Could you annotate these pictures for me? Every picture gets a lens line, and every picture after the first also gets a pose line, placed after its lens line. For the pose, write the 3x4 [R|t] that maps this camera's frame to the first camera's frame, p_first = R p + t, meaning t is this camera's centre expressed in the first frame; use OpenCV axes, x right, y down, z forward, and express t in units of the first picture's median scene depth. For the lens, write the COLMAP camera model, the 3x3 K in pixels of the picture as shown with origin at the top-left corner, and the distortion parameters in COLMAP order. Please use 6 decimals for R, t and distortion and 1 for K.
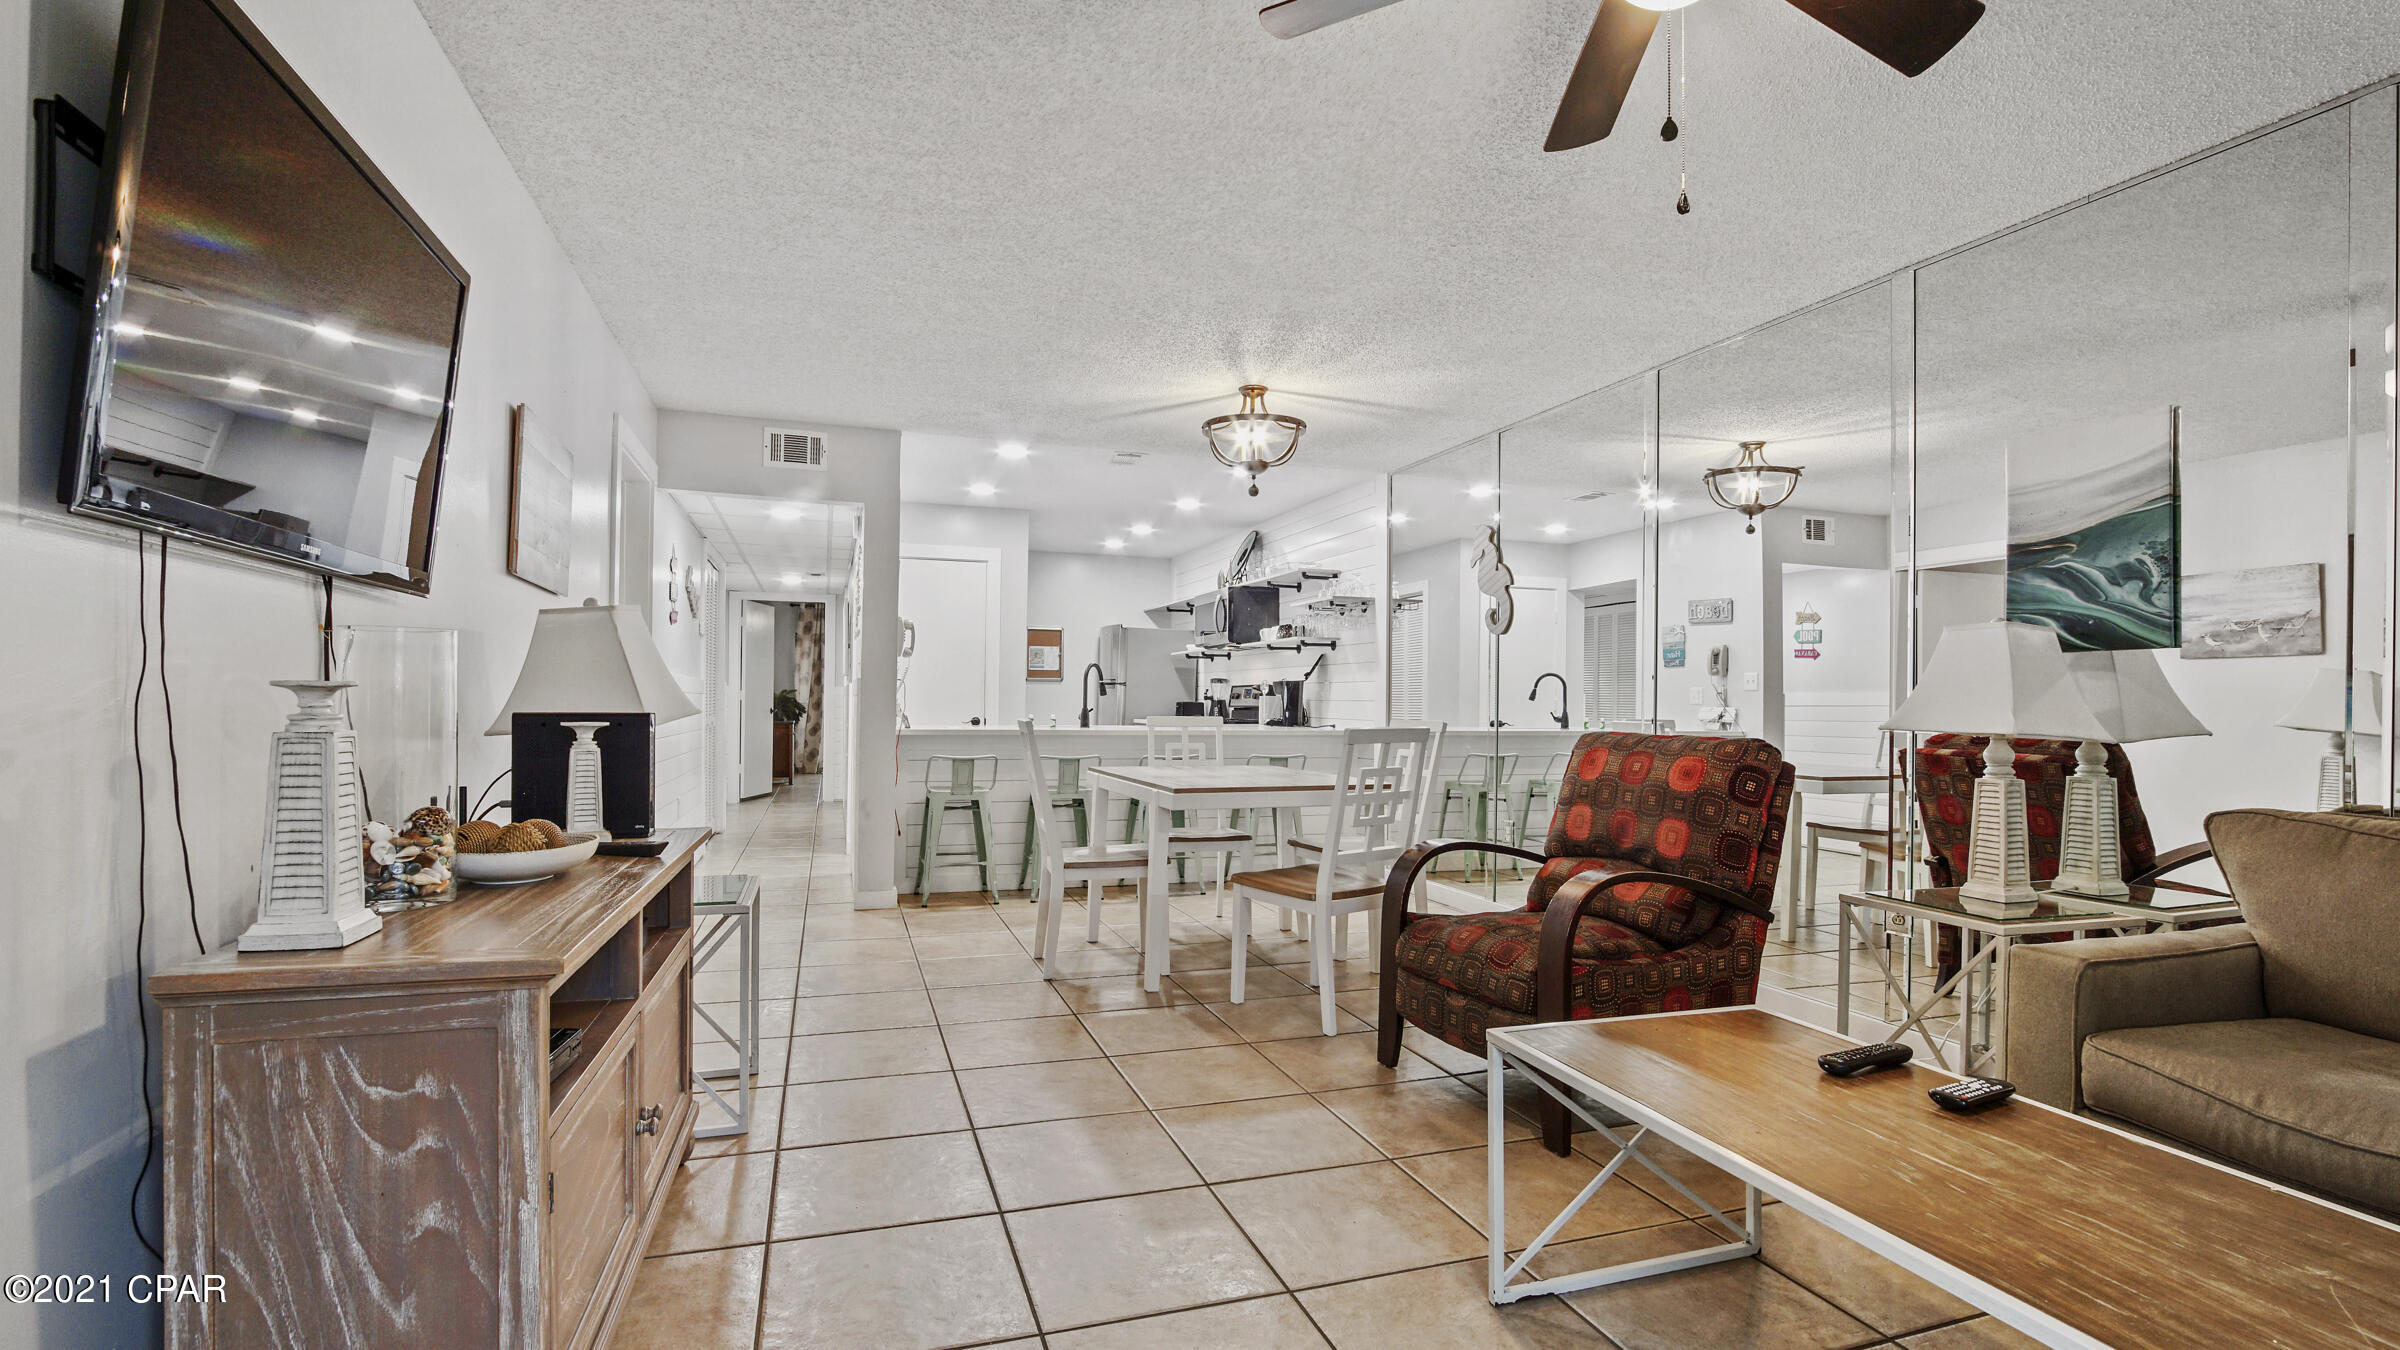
lens RADIAL K [[1091.2, 0, 1195.4], [0, 1091.2, 669.8], [0, 0, 1]] dist [-0.016675, 0.000292]
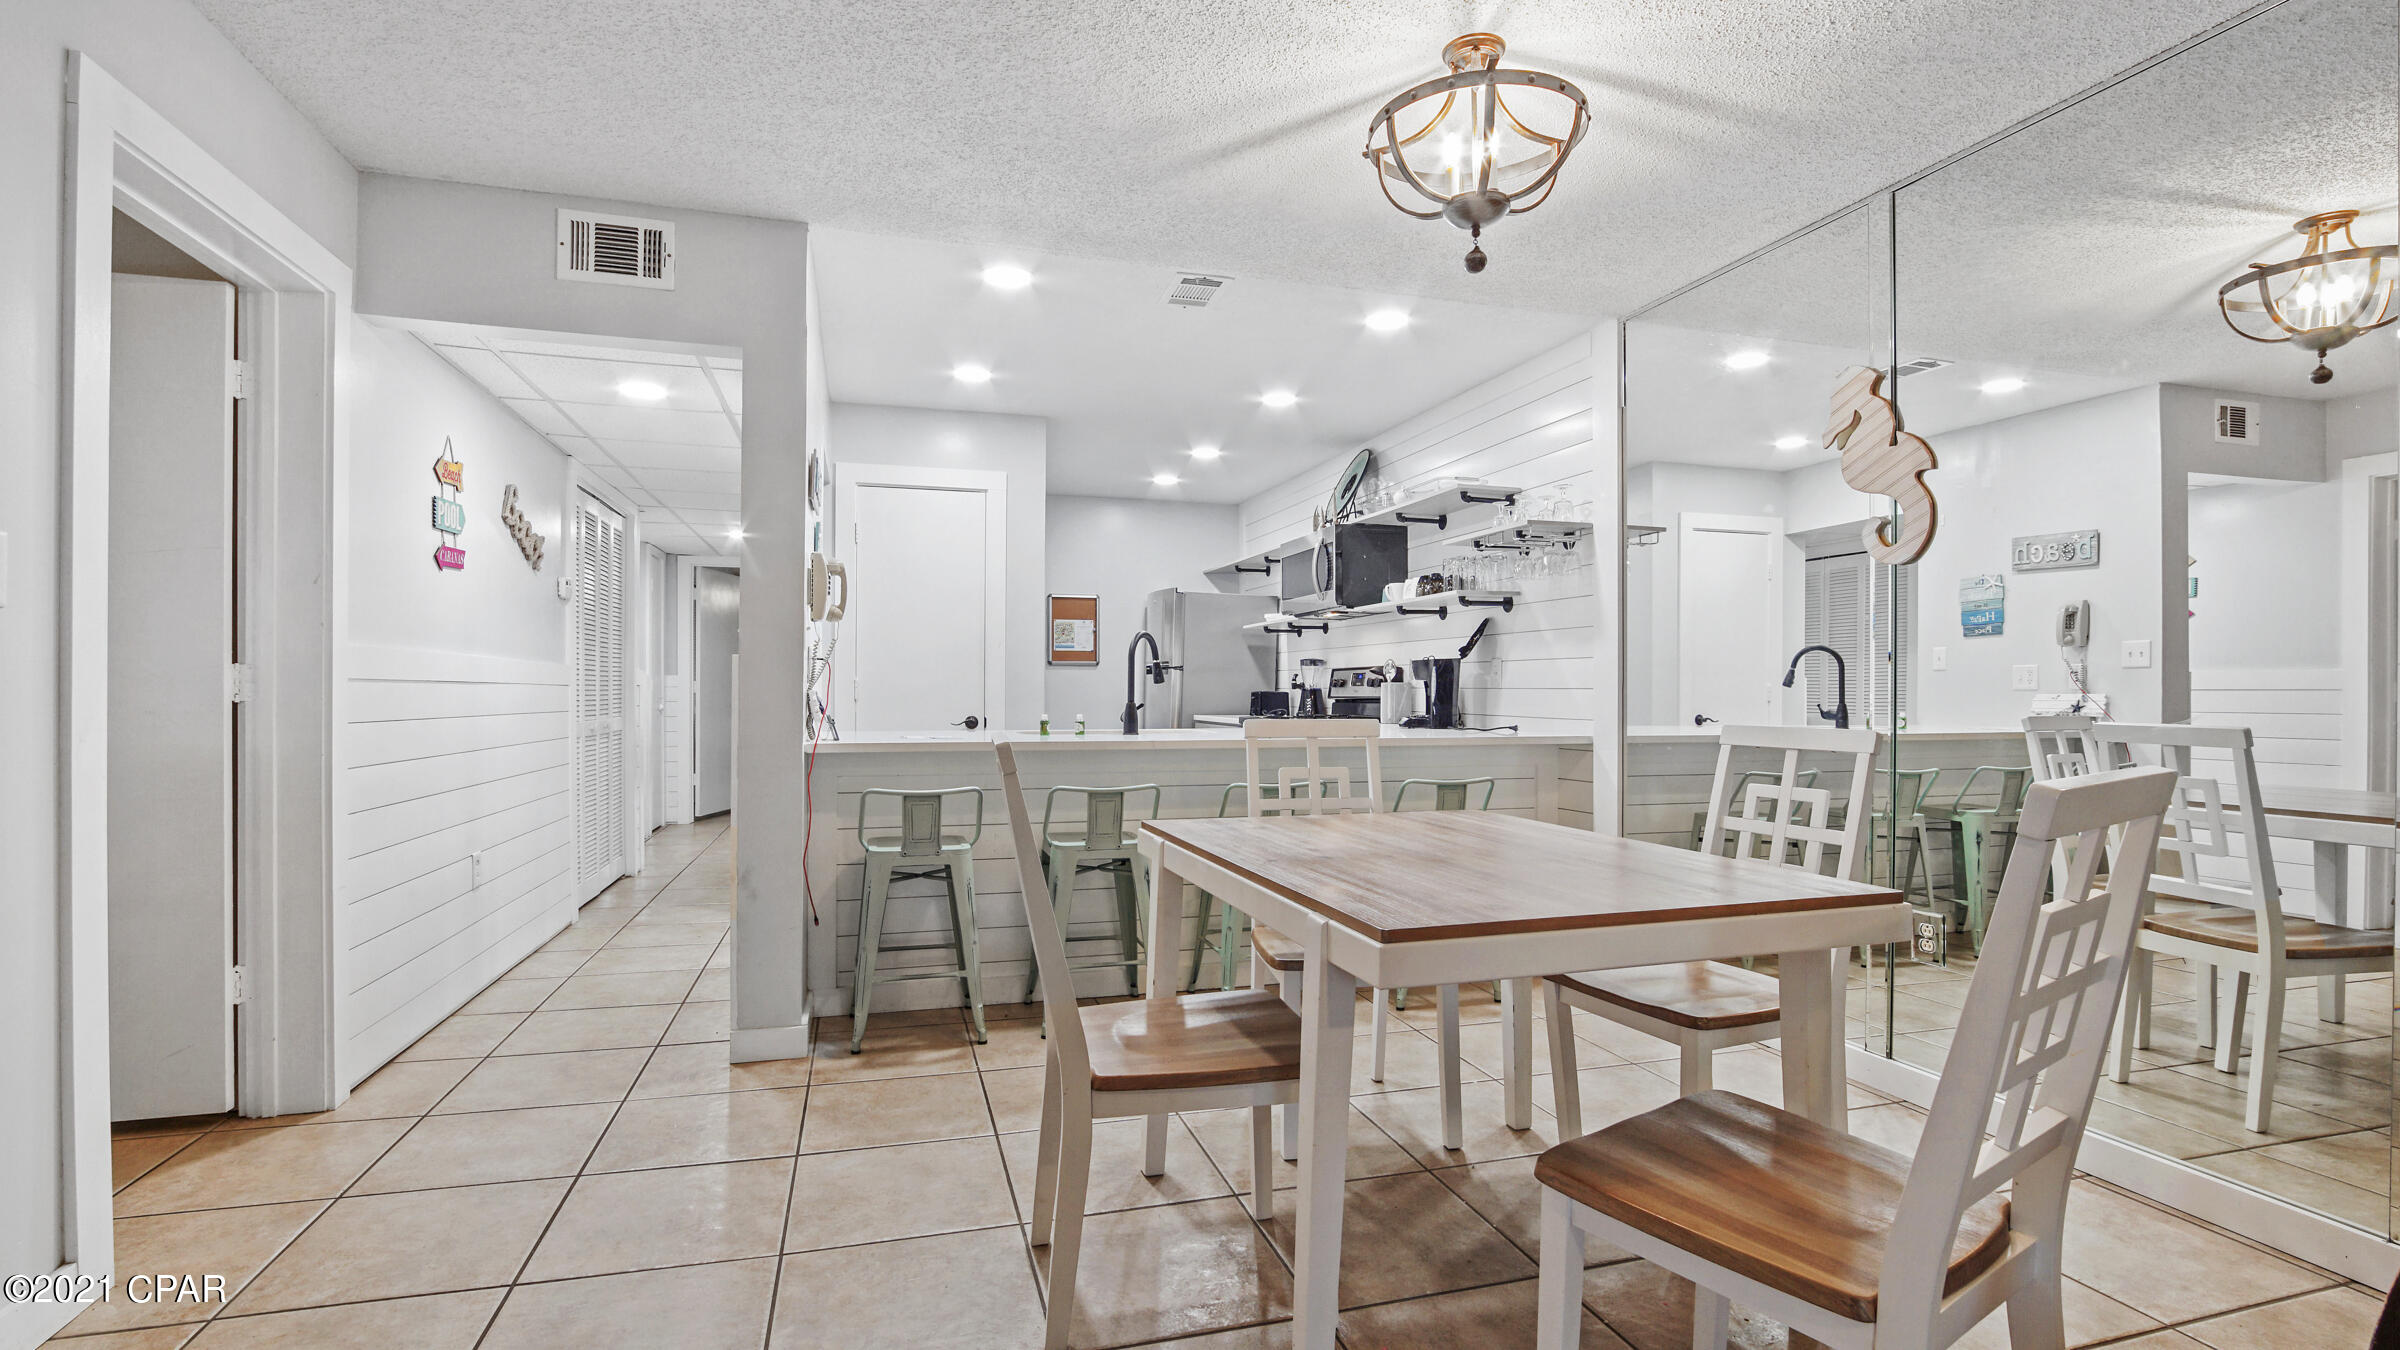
lens RADIAL K [[1091.2, 0, 1195.4], [0, 1091.2, 669.8], [0, 0, 1]] dist [-0.016675, 0.000292]
pose [[0.999314, -0.008194, -0.036115, -0.034456], [0.008571, 0.999910, 0.010292, 0.008085], [0.036027, -0.010594, 0.999295, 0.314811]]
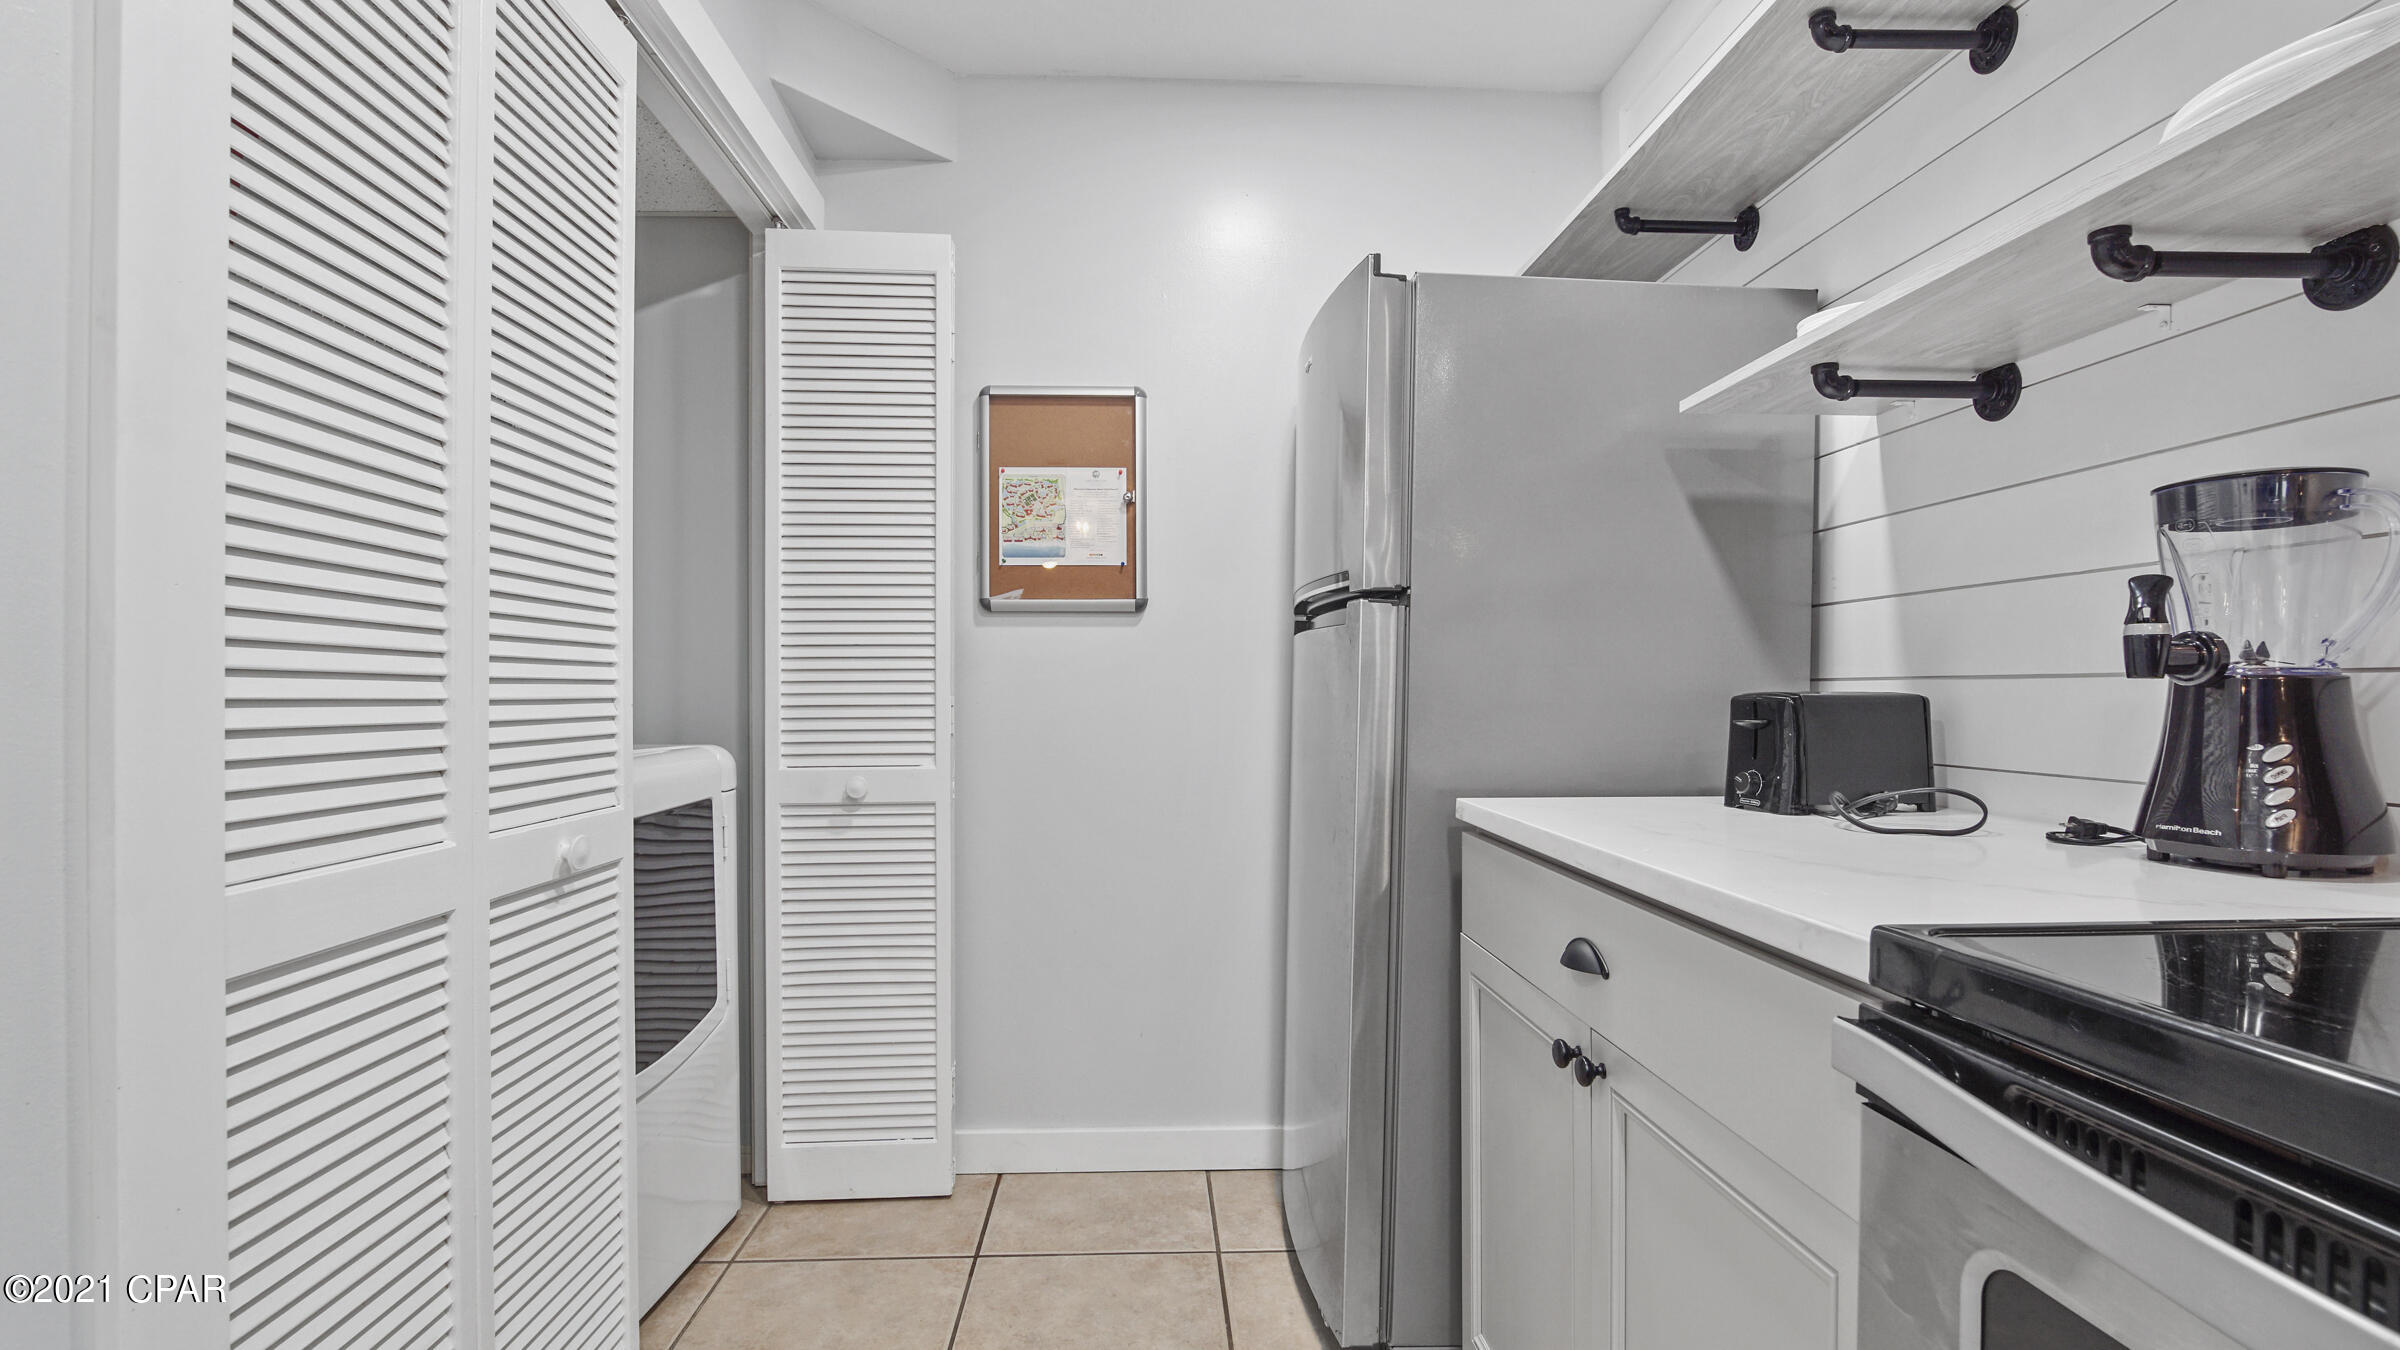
lens RADIAL K [[1091.2, 0, 1195.4], [0, 1091.2, 669.8], [0, 0, 1]] dist [-0.016675, 0.000292]
pose [[0.960467, -0.016752, -0.277889, -0.058543], [0.018903, 0.999808, 0.005064, 0.028808], [0.277751, -0.010117, 0.960600, 1.010632]]
